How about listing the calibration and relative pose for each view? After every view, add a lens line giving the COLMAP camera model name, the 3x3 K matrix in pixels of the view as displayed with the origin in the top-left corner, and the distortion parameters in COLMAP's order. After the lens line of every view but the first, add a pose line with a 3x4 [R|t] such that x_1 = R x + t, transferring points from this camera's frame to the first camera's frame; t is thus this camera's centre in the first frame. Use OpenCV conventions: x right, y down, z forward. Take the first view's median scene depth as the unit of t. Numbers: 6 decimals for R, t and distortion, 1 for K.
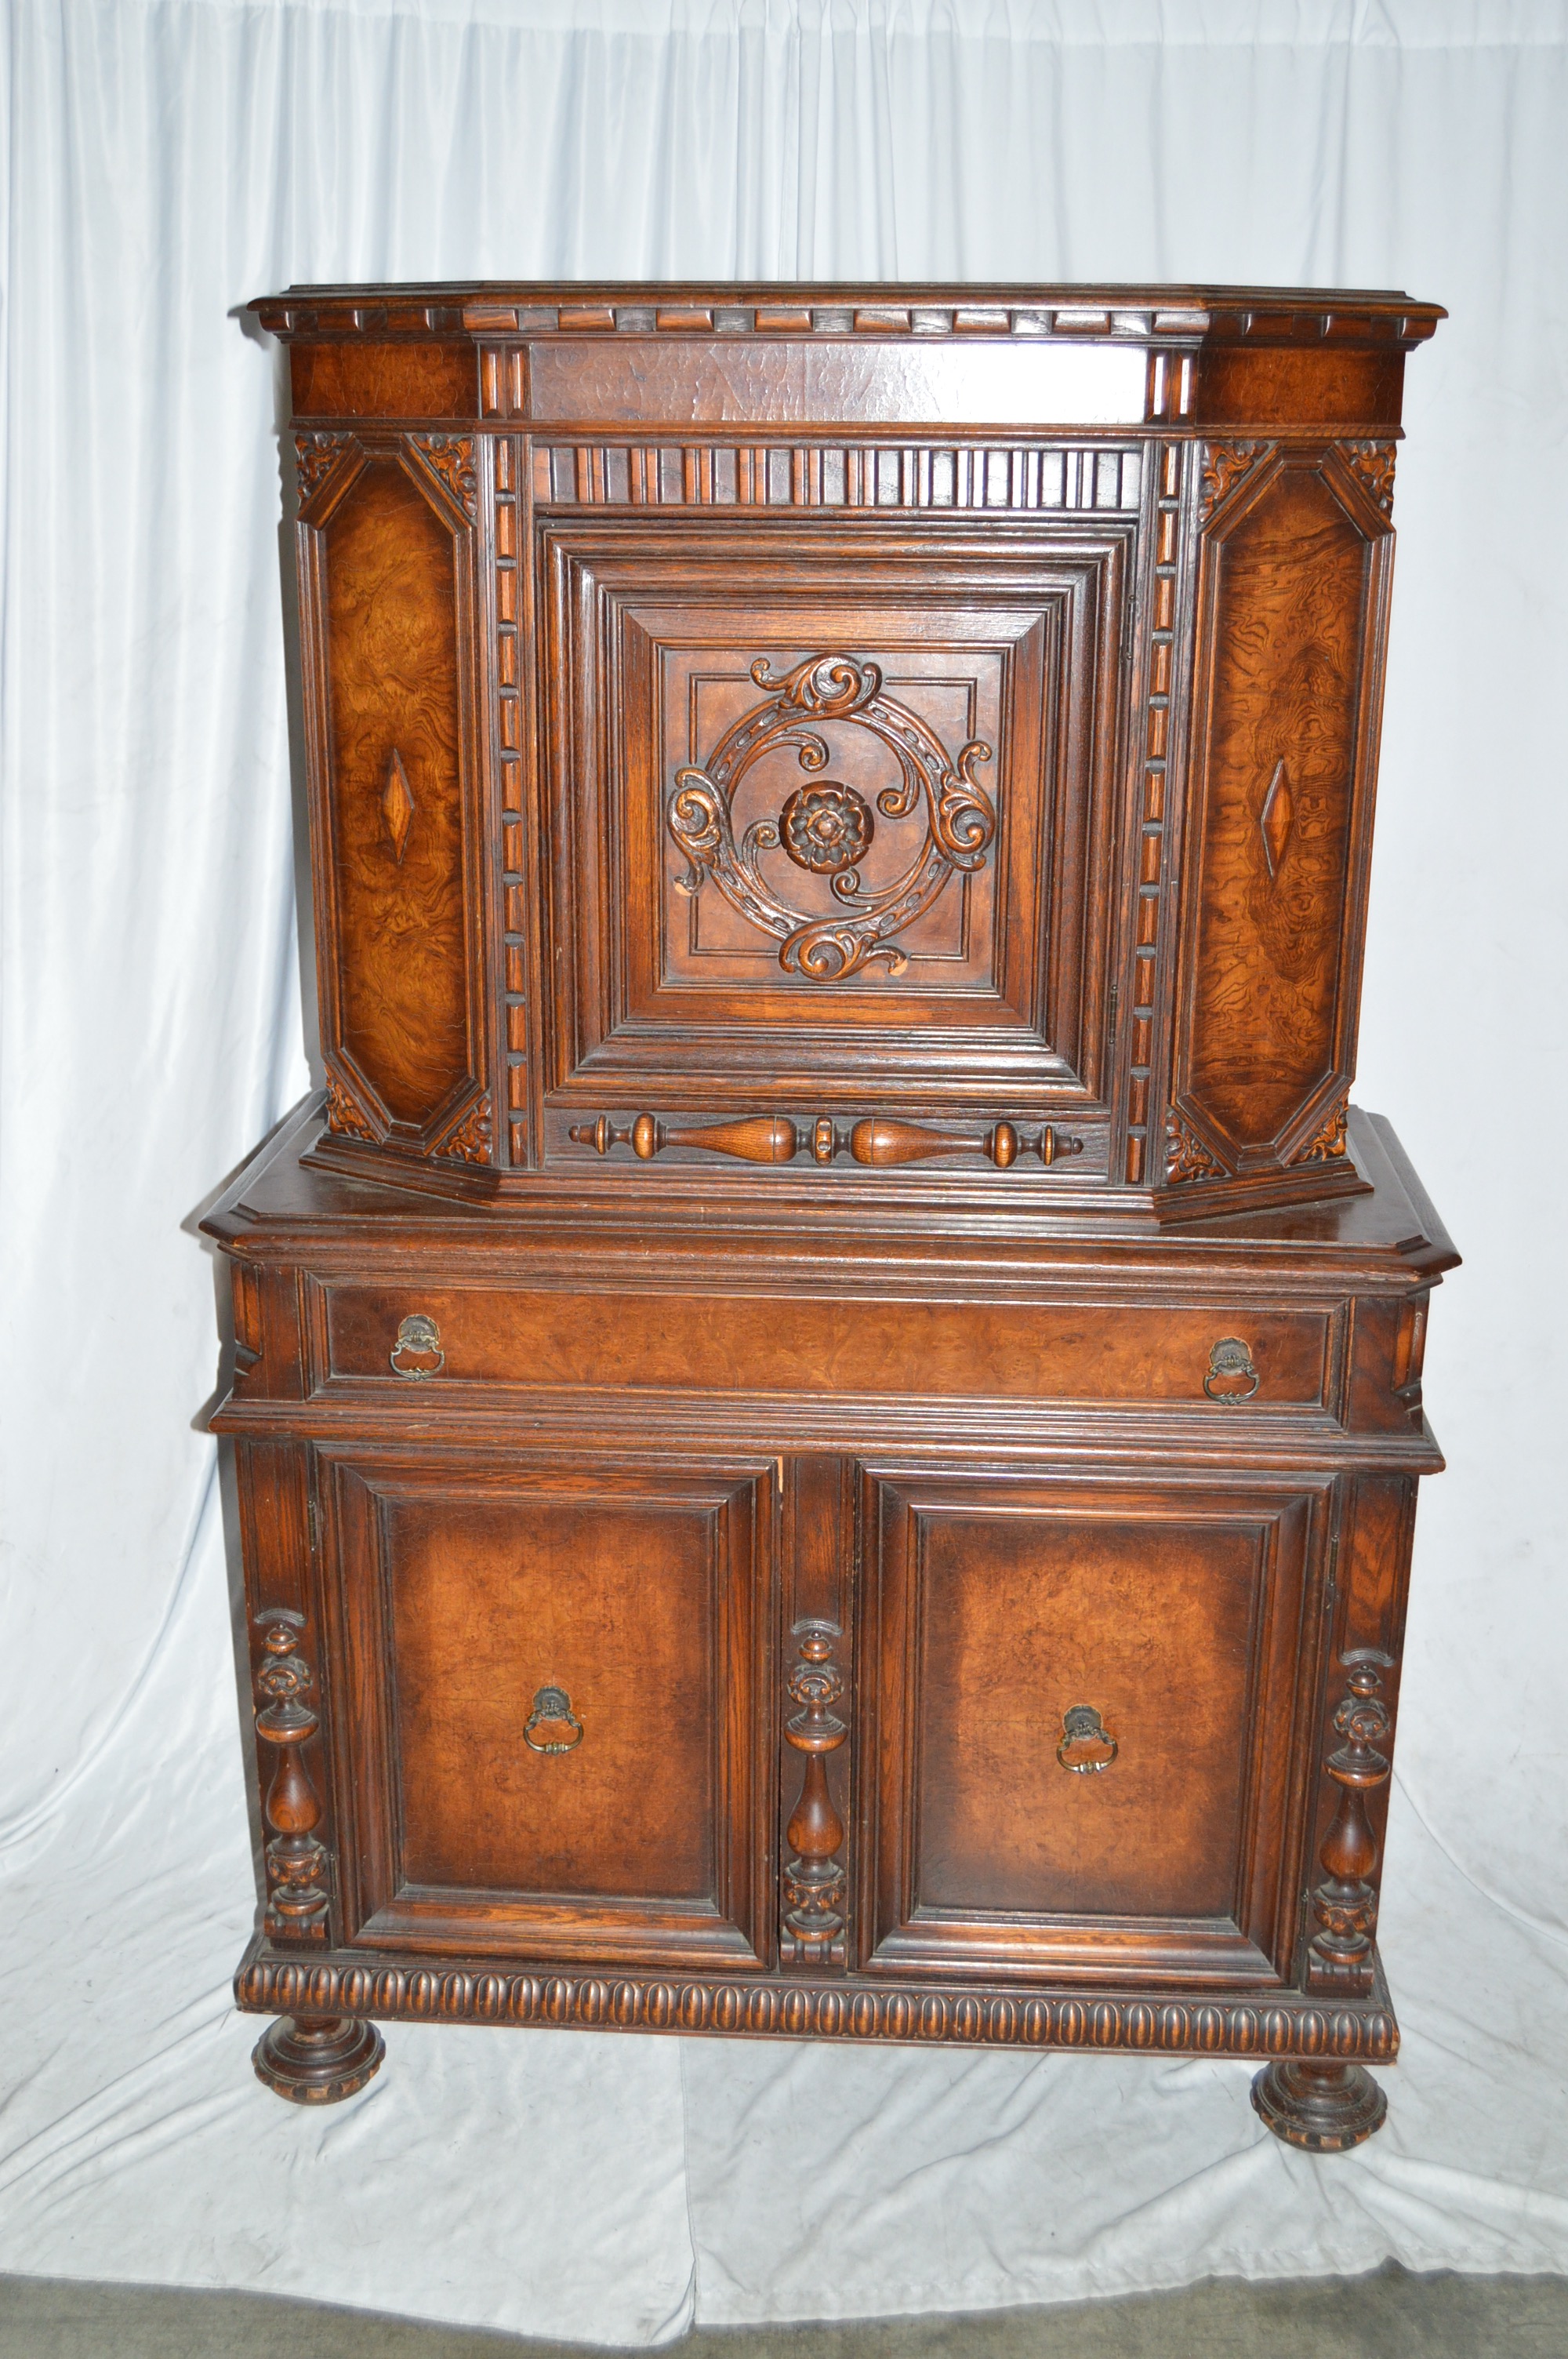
lens RADIAL K [[2570.5, 0, 794.5], [0, 2570.5, 1223.3], [0, 0, 1]] dist [-0.065840, 0.000000]
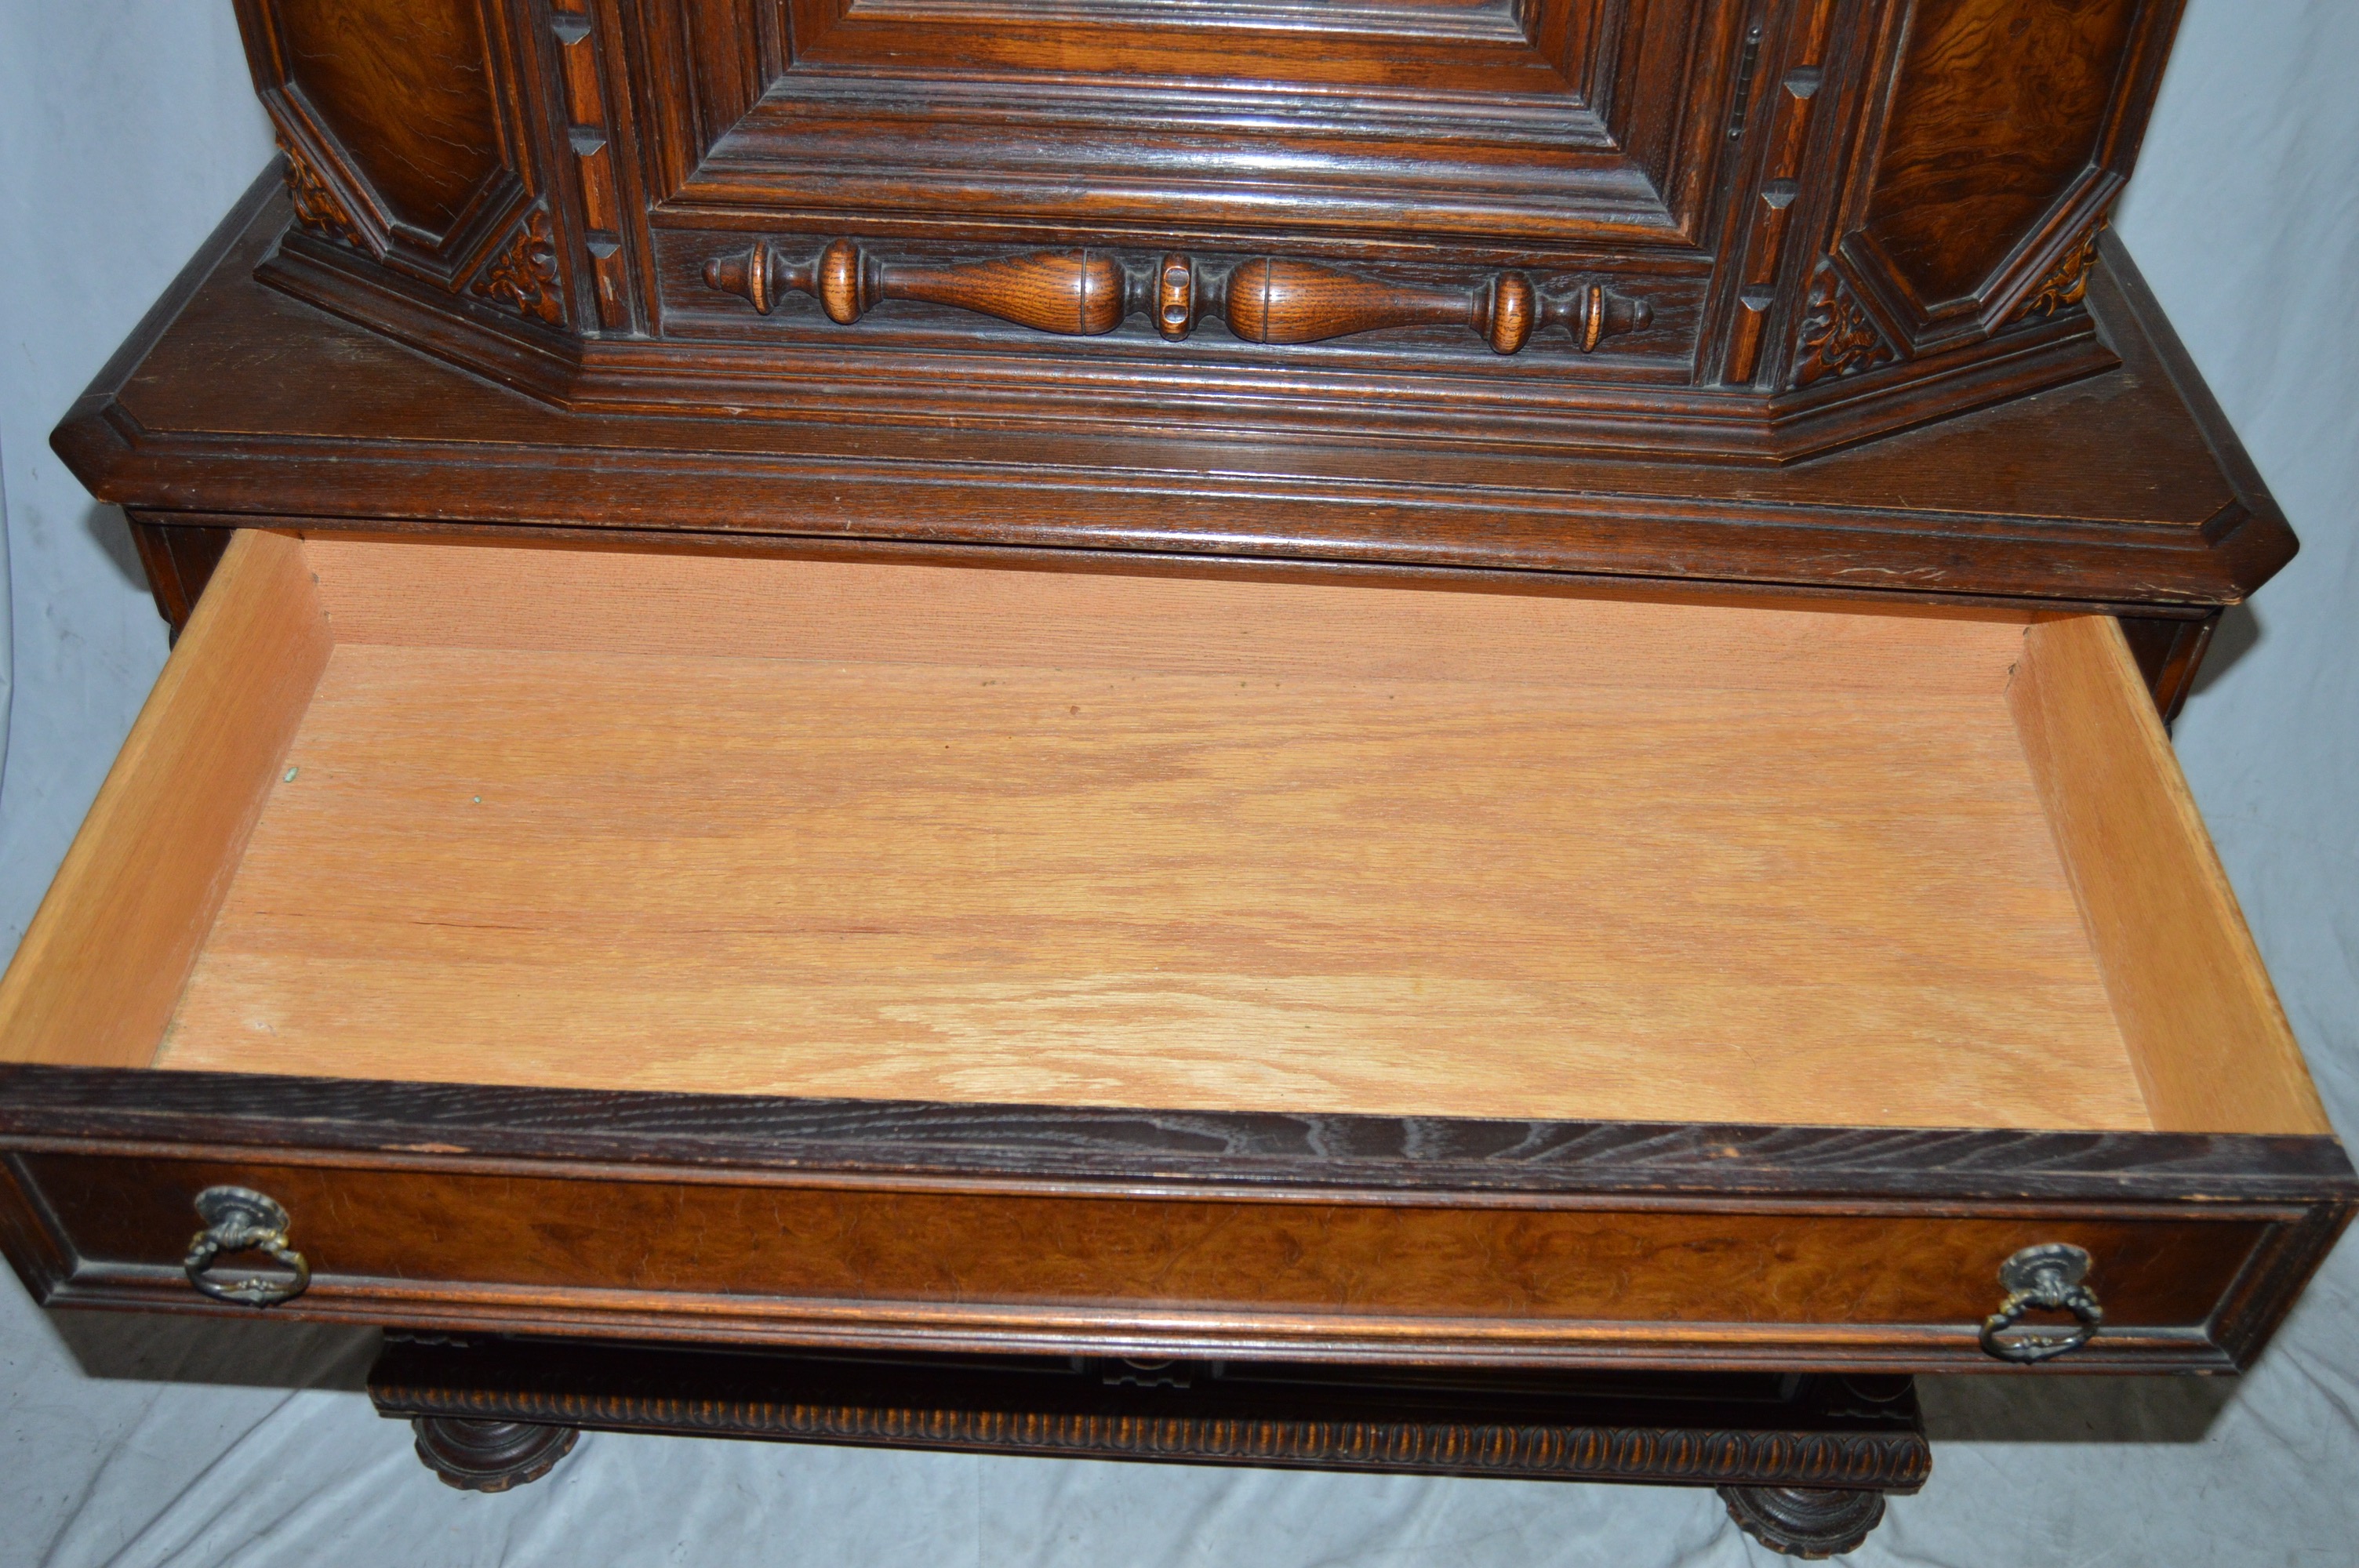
lens RADIAL K [[2144.2, 0, 1209.0], [0, 2144.2, 757.0], [0, 0, 1]] dist [-0.075989, 0.000000]
pose [[0.999184, -0.000928, 0.040389, 0.000376], [-0.014810, 0.921722, 0.387569, -0.112304], [-0.037587, -0.387851, 0.920955, 0.530246]]
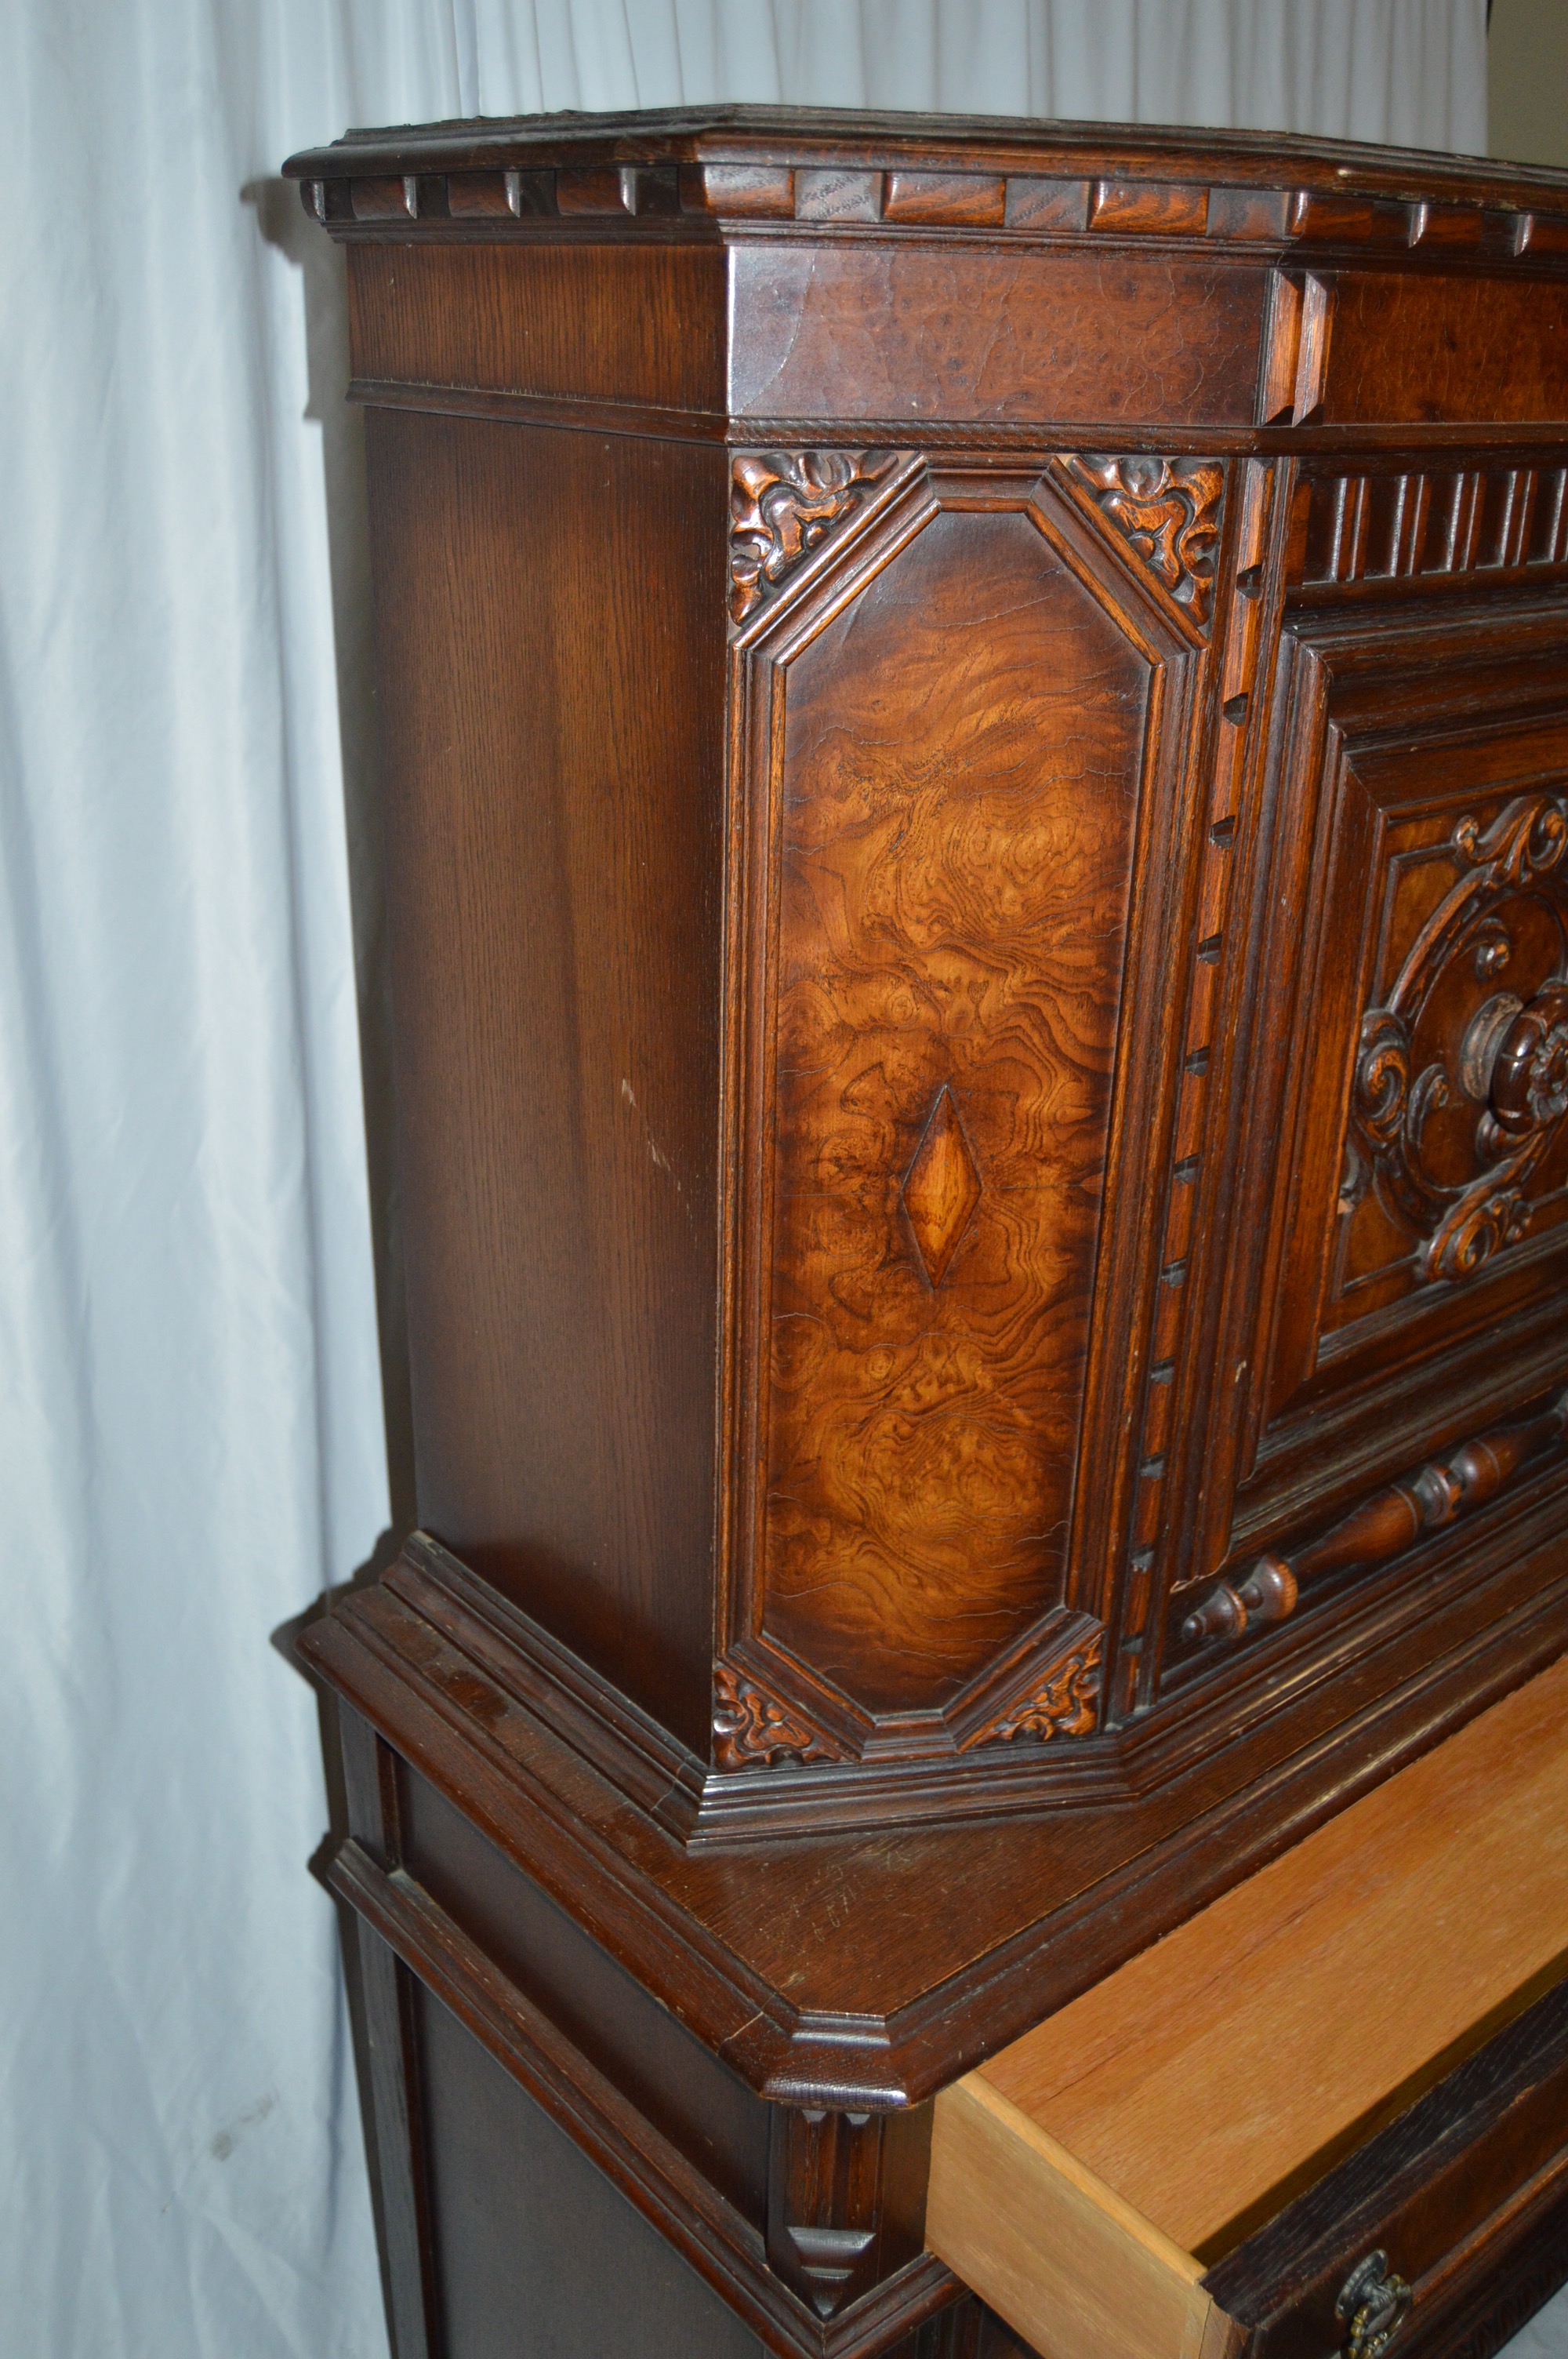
lens RADIAL K [[2098.0, 0, 814.2], [0, 2098.0, 1226.5], [0, 0, 1]] dist [-0.094704, 0.033743]
pose [[0.724724, -0.279385, 0.629857, -0.420963], [0.196401, 0.959947, 0.199821, -0.234216], [-0.660456, -0.021111, 0.750568, 0.672392]]
